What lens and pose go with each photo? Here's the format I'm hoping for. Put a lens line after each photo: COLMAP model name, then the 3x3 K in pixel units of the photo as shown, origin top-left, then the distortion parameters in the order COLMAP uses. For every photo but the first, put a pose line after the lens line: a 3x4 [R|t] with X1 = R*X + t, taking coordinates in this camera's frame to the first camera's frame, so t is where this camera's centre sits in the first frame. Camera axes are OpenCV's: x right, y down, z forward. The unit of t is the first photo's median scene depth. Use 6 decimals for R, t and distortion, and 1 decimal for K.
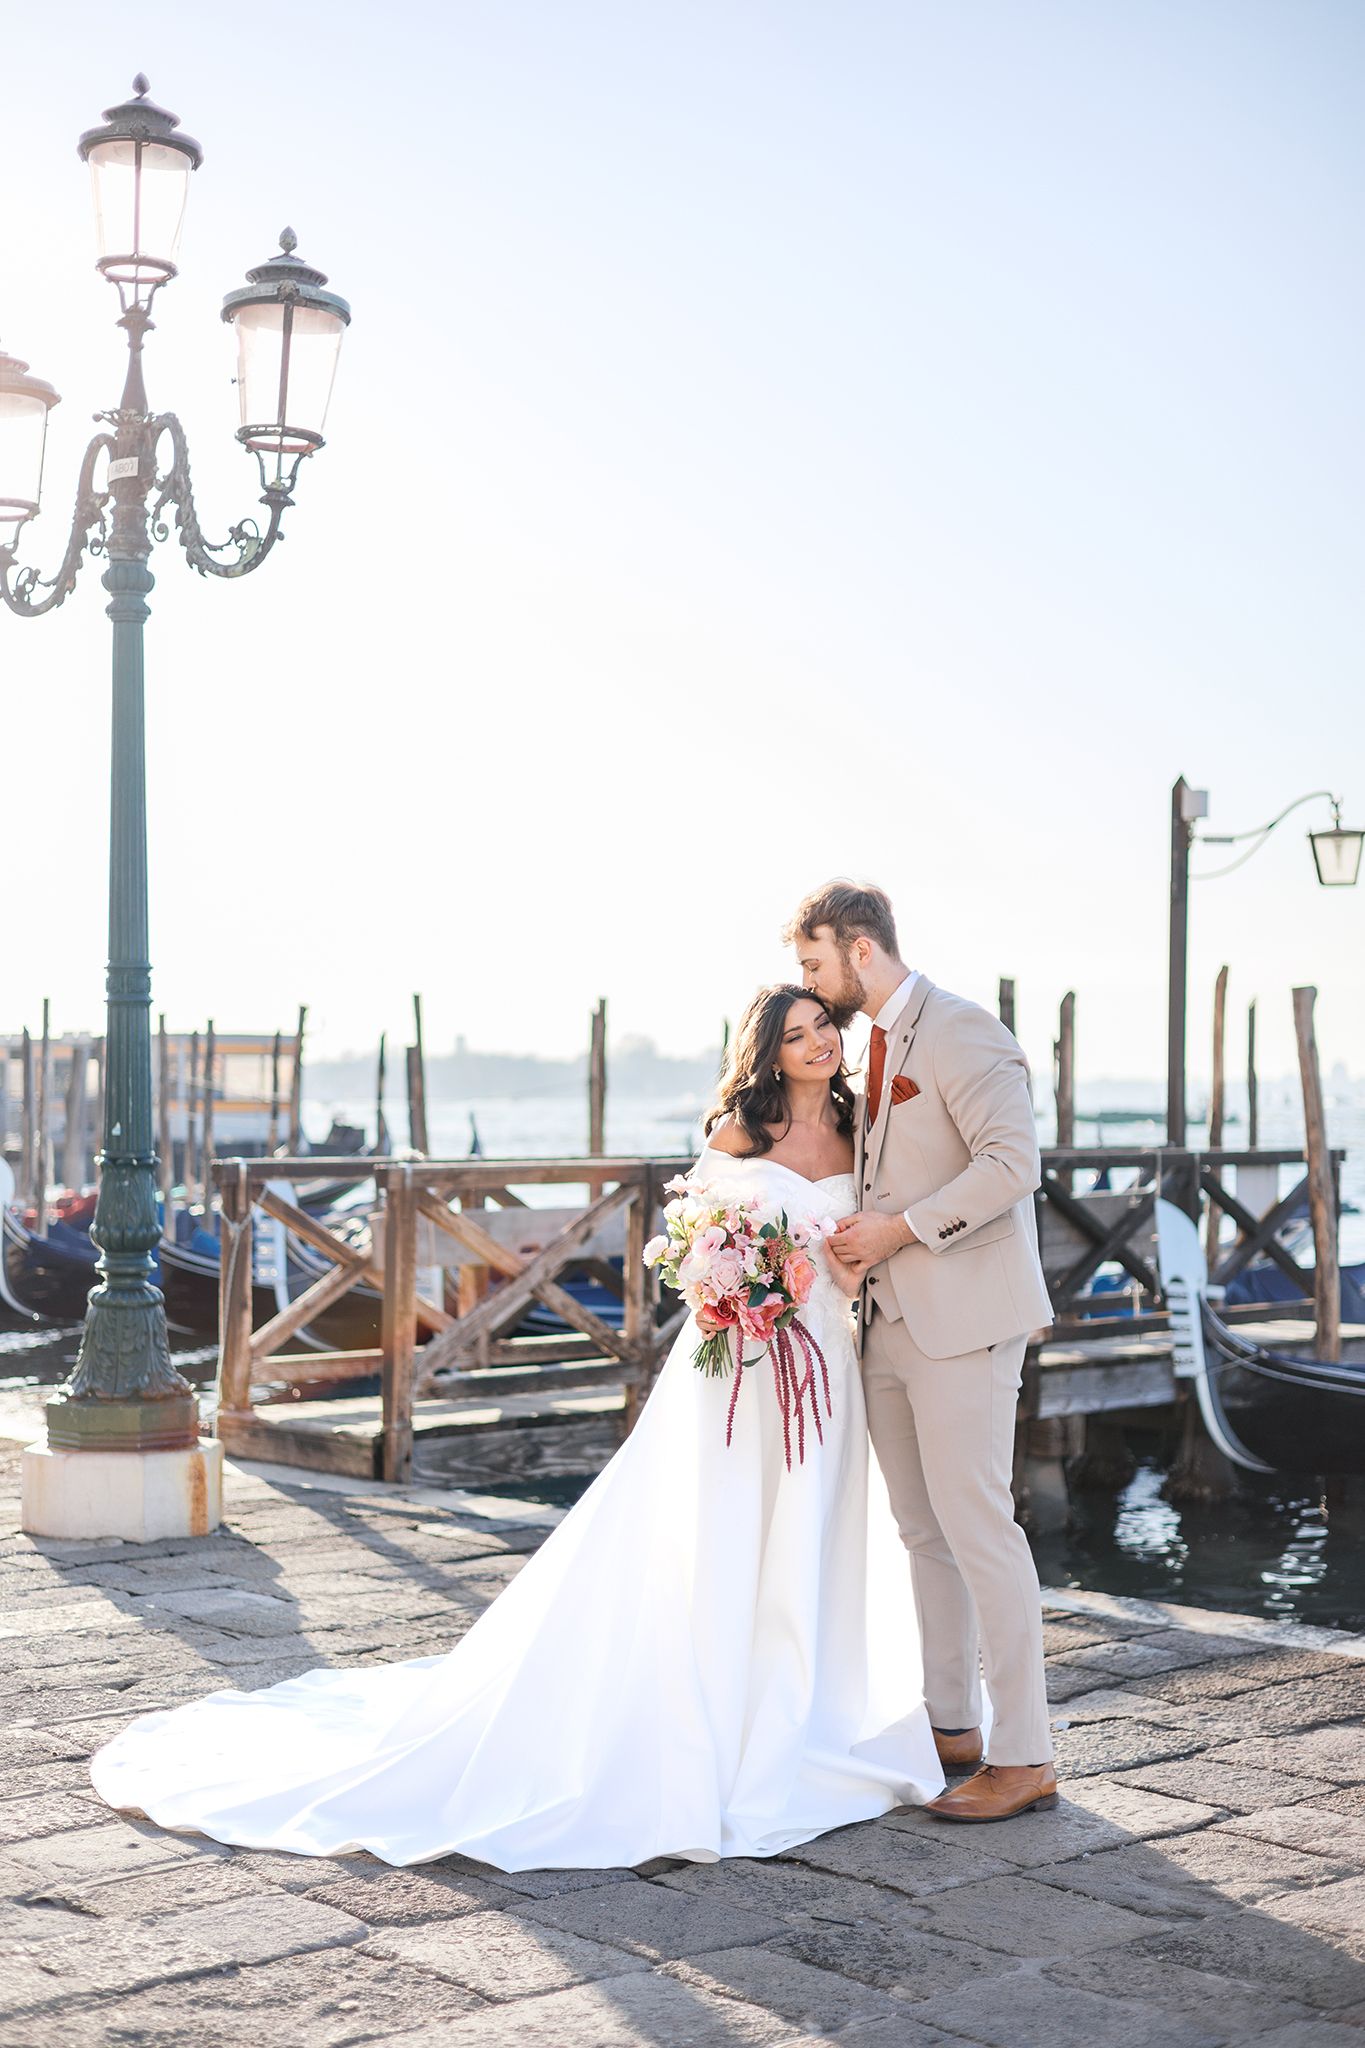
lens RADIAL K [[2888.8, 0, 682.5], [0, 2888.8, 1024.0], [0, 0, 1]] dist [-0.017440, 0.160155]
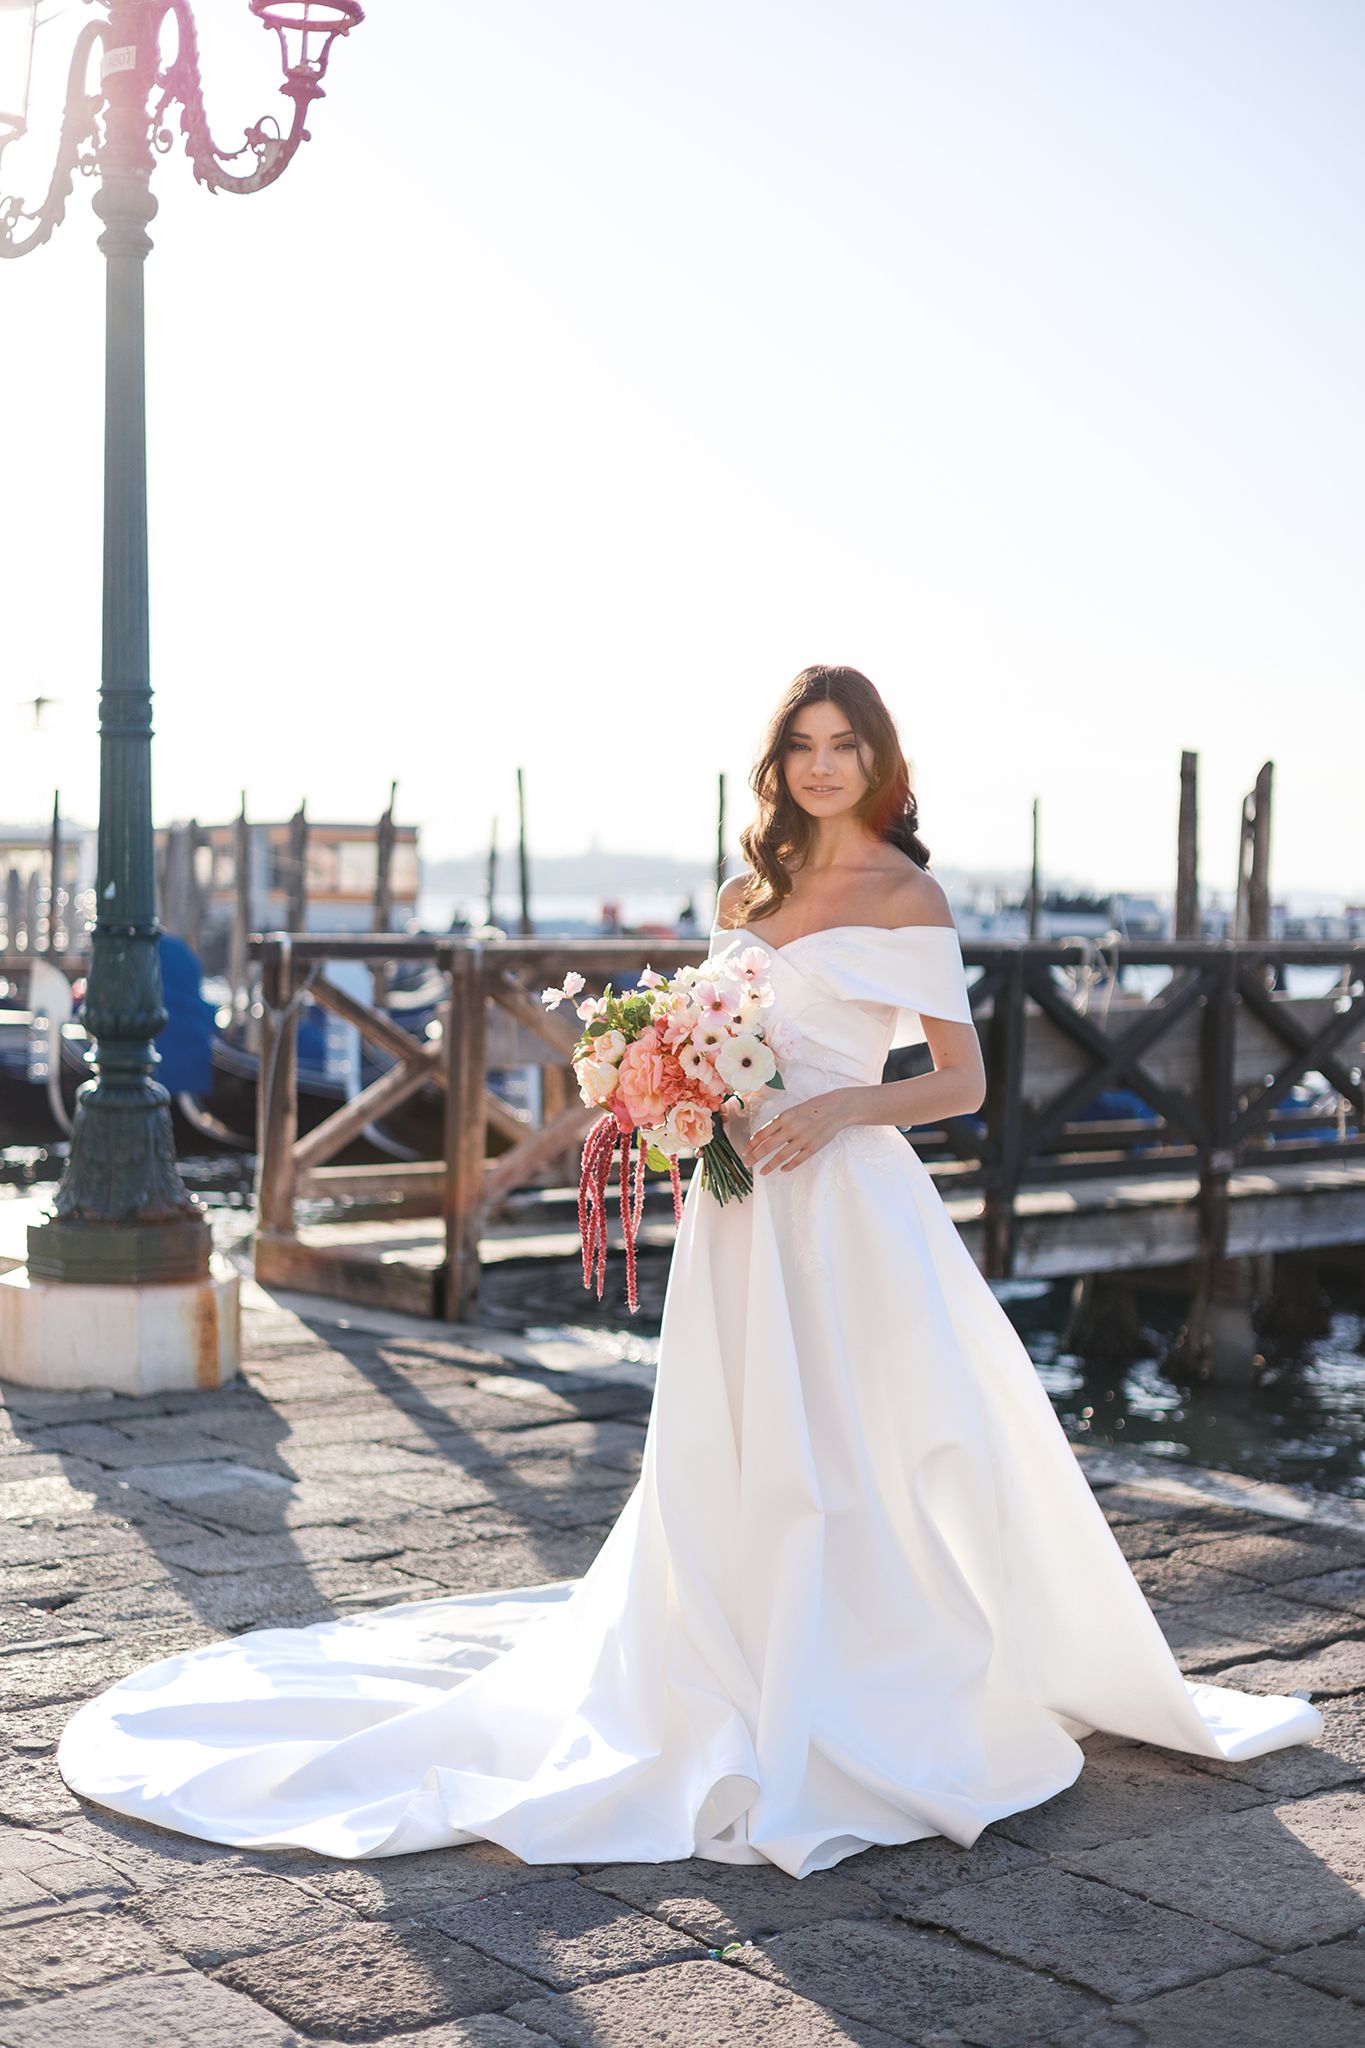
lens RADIAL K [[2888.8, 0, 682.5], [0, 2888.8, 1024.0], [0, 0, 1]] dist [-0.017440, 0.160155]
pose [[0.998677, 0.015889, -0.048911, 0.005137], [-0.012589, 0.997671, 0.067037, 0.017501], [0.049862, -0.066333, 0.996551, 0.196417]]
